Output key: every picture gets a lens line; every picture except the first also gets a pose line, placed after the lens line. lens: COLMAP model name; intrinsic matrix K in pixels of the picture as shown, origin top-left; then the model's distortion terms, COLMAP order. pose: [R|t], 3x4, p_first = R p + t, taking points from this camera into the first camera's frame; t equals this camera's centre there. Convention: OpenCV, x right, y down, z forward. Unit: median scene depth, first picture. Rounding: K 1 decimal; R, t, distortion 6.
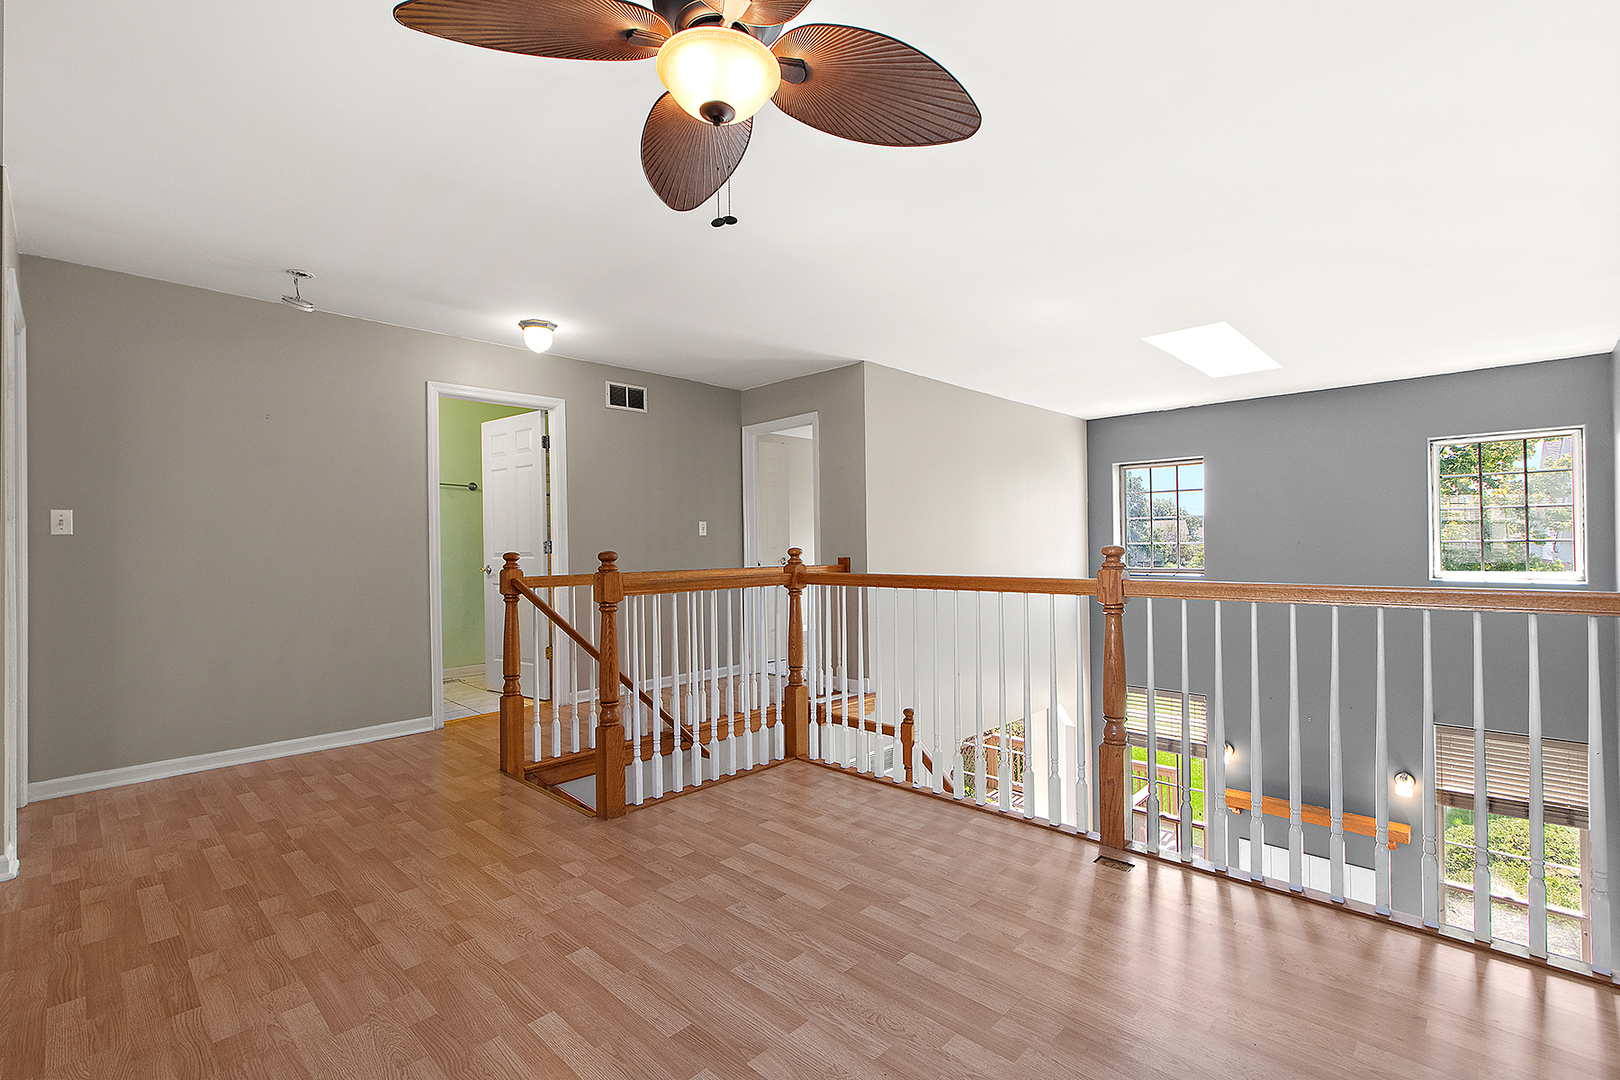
lens RADIAL K [[715.7, 0, 803.8], [0, 715.7, 535.8], [0, 0, 1]] dist [-0.003725, -0.000734]
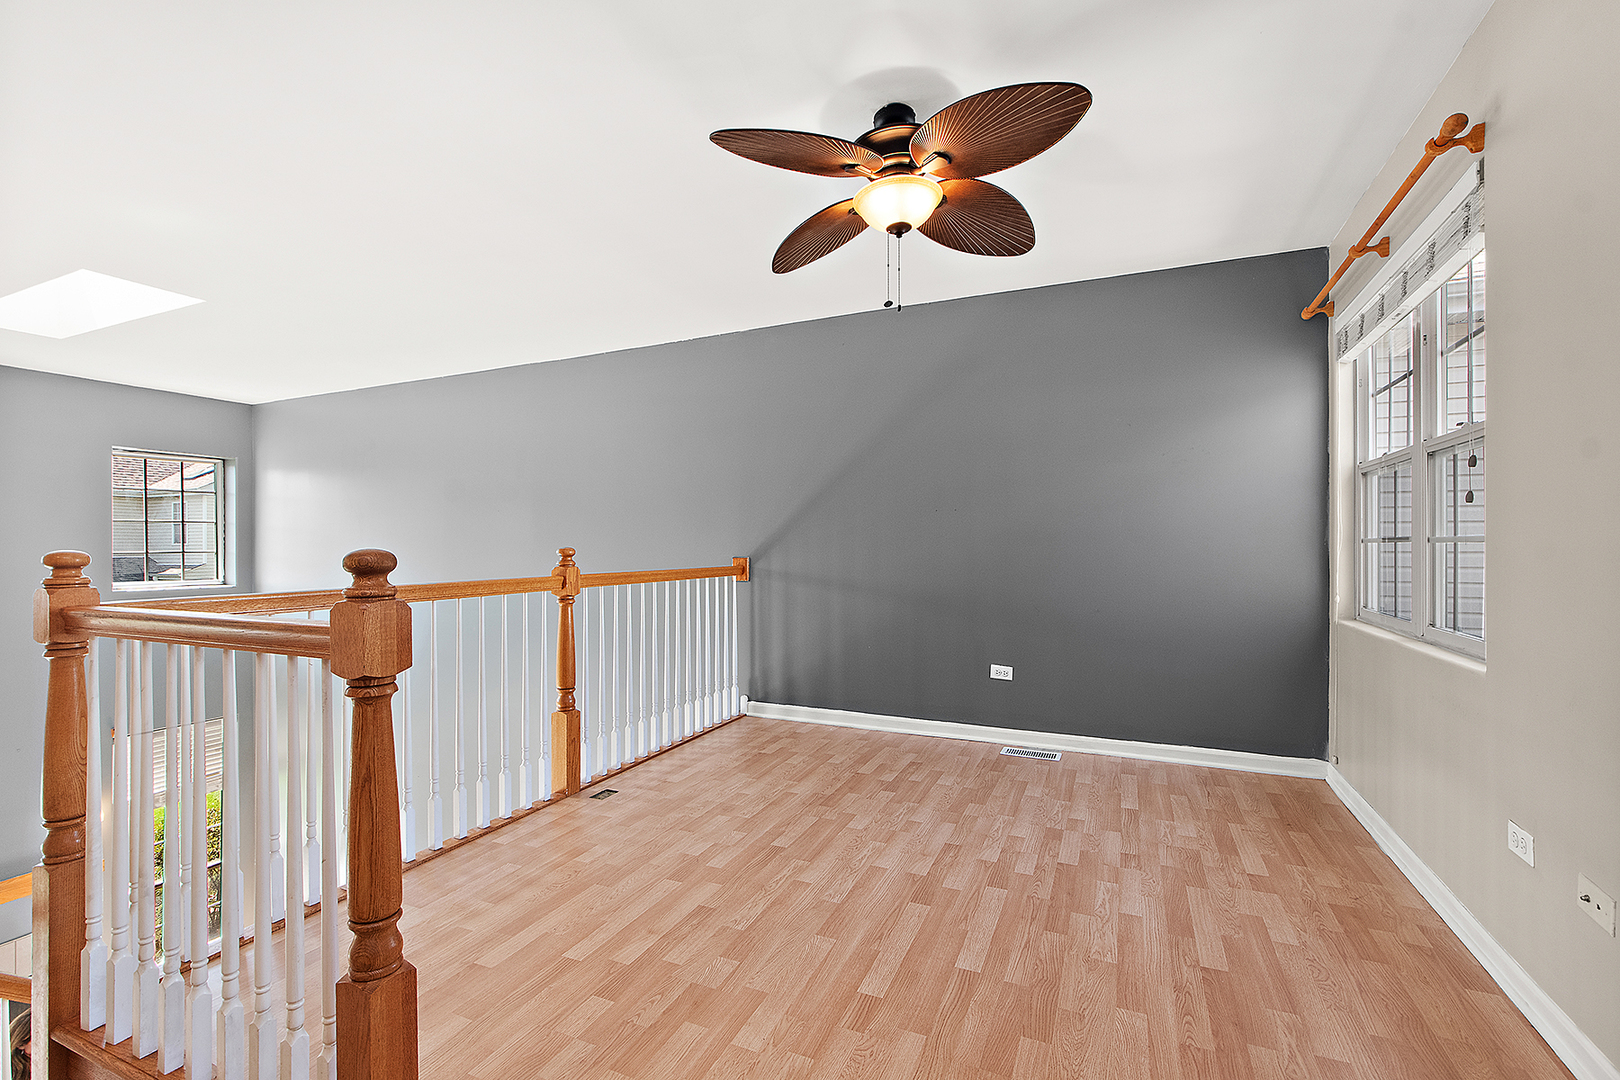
lens RADIAL K [[715.7, 0, 803.8], [0, 715.7, 535.8], [0, 0, 1]] dist [-0.003725, -0.000734]
pose [[-0.335750, 0.025320, 0.941611, -0.986065], [0.000172, 0.999640, -0.026819, 0.031067], [-0.941951, -0.008842, -0.335634, 1.192176]]
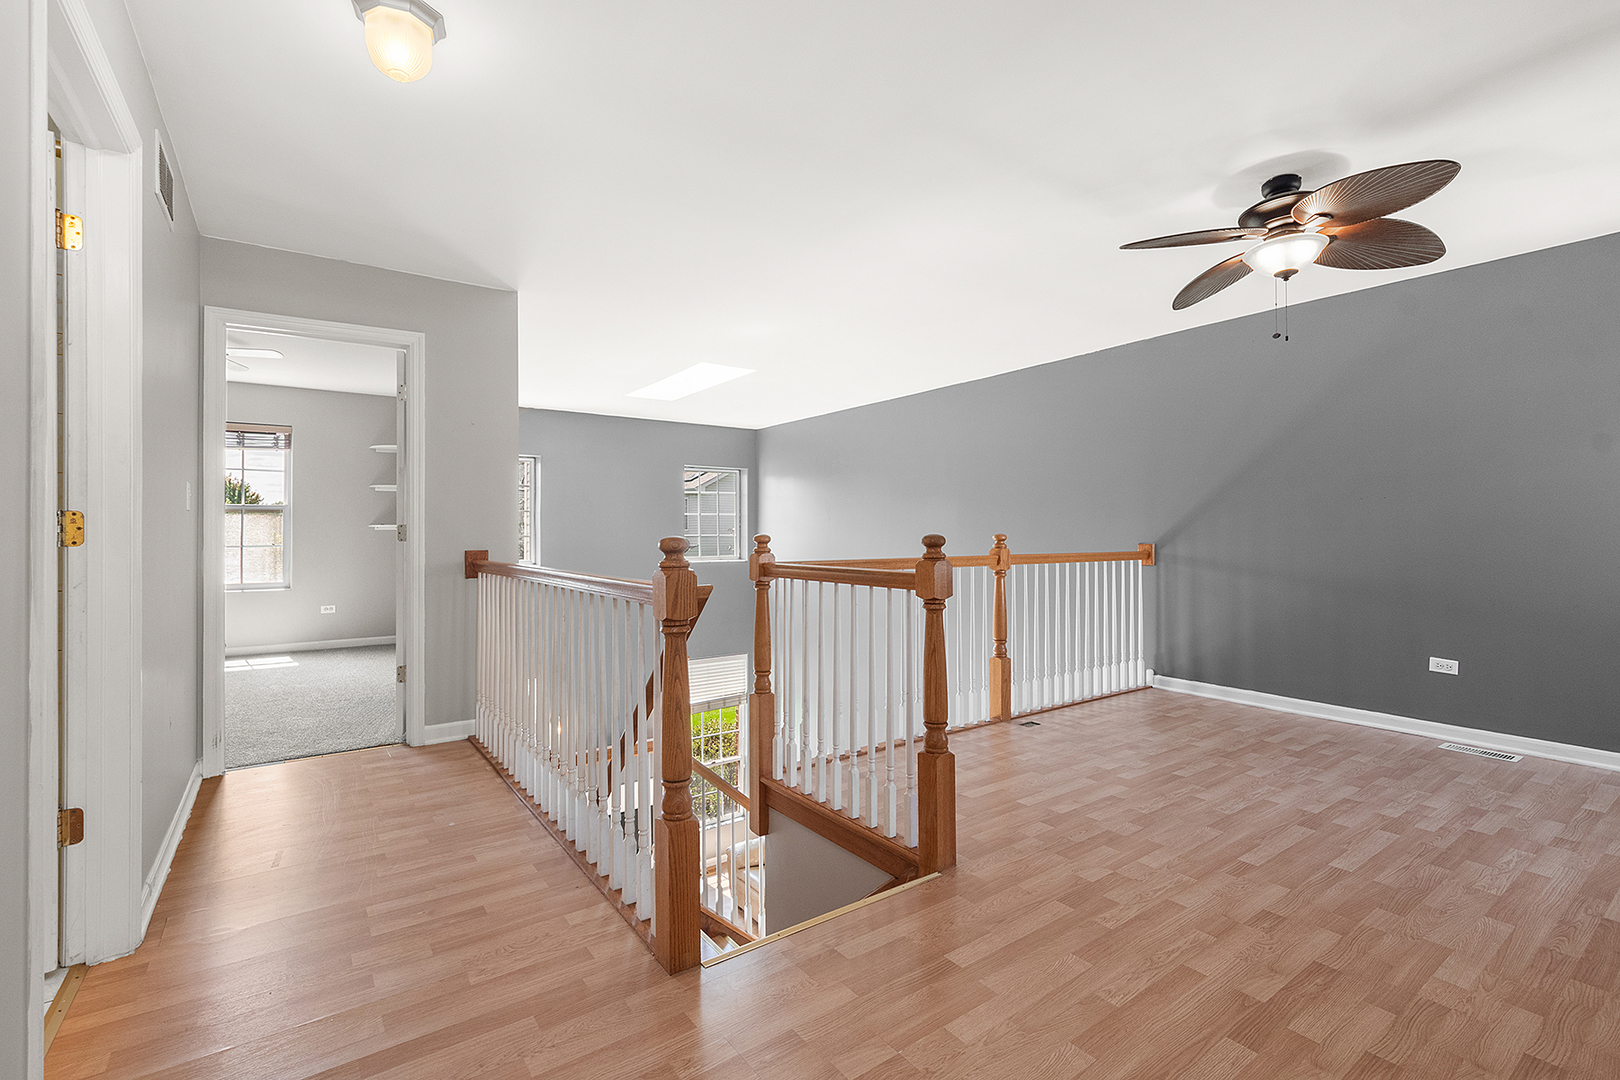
lens RADIAL K [[729.3, 0, 806.6], [0, 729.3, 523.4], [0, 0, 1]] dist [-0.000263, 0.000496]
pose [[0.183696, 0.023518, 0.982702, -1.455063], [-0.010673, 0.999703, -0.021929, 0.036678], [-0.982925, -0.006460, 0.183892, 1.305243]]
